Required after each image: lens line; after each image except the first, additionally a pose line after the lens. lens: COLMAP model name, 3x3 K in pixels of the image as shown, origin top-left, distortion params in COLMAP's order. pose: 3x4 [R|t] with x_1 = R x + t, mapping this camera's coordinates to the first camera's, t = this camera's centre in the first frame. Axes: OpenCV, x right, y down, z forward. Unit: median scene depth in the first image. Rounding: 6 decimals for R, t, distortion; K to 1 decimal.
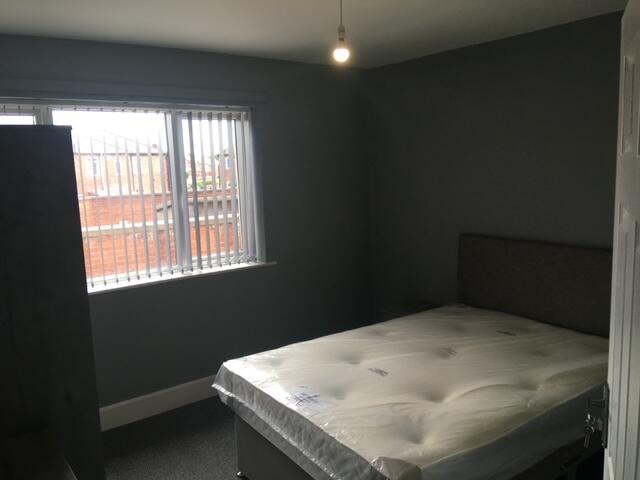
lens RADIAL K [[537.0, 0, 320.0], [0, 537.0, 240.0], [0, 0, 1]] dist [0.103479, -0.161323]
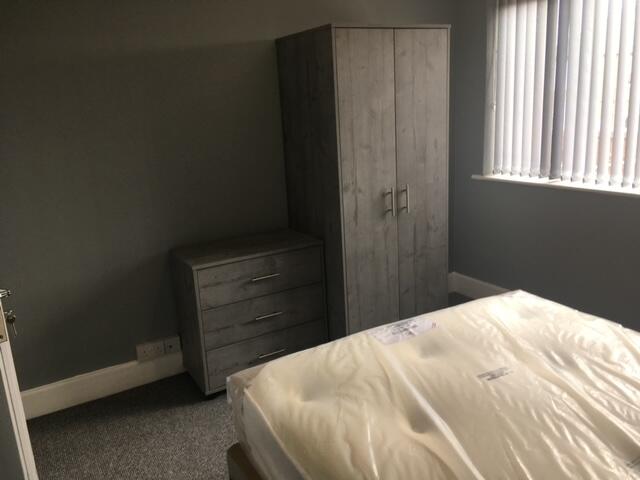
lens RADIAL K [[537.0, 0, 320.0], [0, 537.0, 240.0], [0, 0, 1]] dist [0.103479, -0.161323]
pose [[-0.113869, 0.280225, -0.953157, 0.759225], [-0.086405, 0.952968, 0.290492, -0.076773], [0.989731, 0.115436, -0.084300, 0.917748]]
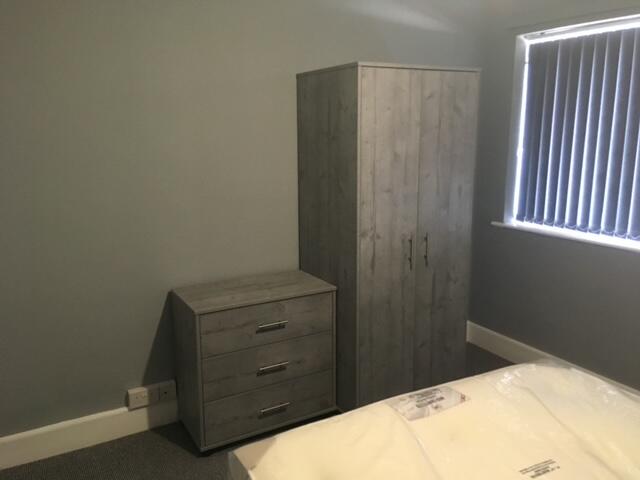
lens RADIAL K [[537.0, 0, 320.0], [0, 537.0, 240.0], [0, 0, 1]] dist [0.103479, -0.161323]
pose [[-0.127539, 0.223543, -0.966314, 0.678546], [-0.132669, 0.961670, 0.239979, -0.087480], [0.982921, 0.158806, -0.092993, 0.877669]]
